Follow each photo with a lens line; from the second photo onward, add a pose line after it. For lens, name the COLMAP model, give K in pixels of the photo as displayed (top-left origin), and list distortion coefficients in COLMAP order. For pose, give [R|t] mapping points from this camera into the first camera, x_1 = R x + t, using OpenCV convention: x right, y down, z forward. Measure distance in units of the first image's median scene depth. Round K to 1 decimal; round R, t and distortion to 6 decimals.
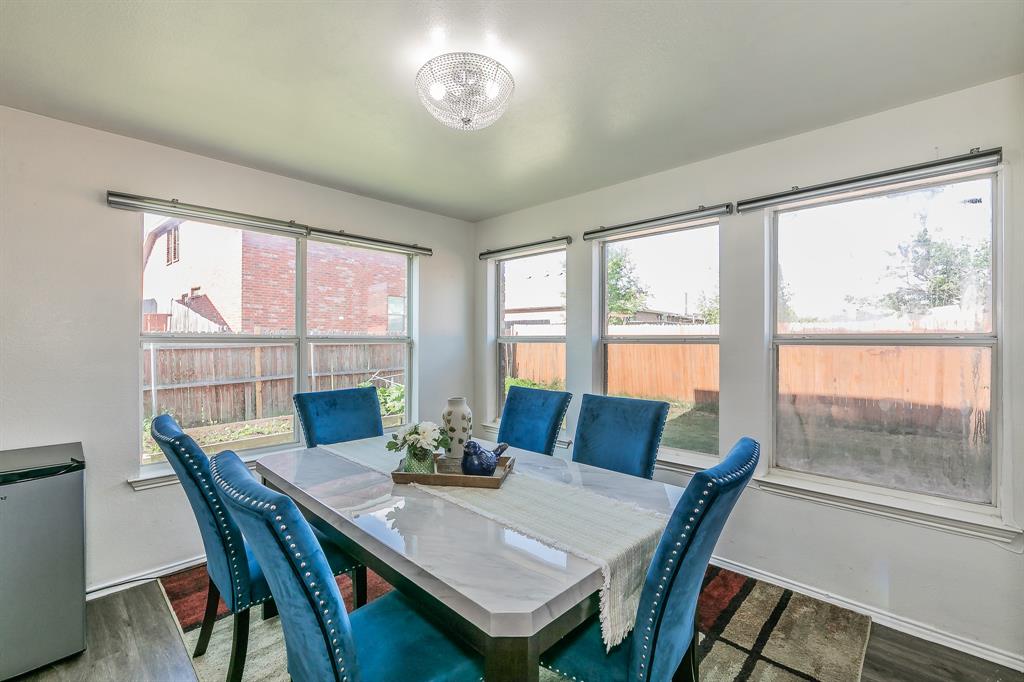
lens RADIAL K [[443.1, 0, 513.3], [0, 443.1, 339.1], [0, 0, 1]] dist [0.005678, 0.000362]
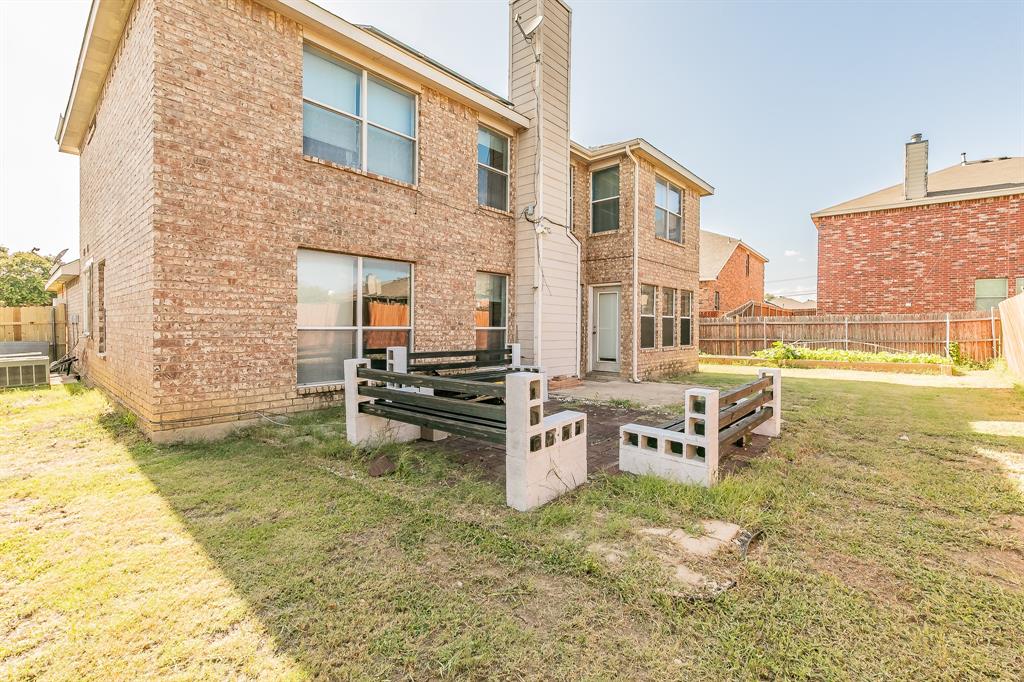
lens RADIAL K [[443.1, 0, 511.8], [0, 443.1, 333.9], [0, 0, 1]] dist [0.005678, 0.000362]
pose [[0.044596, 0.017214, -0.998857, 0.757271], [-0.004637, 0.999844, 0.017024, 0.015086], [0.998994, 0.003872, 0.044669, -0.099957]]
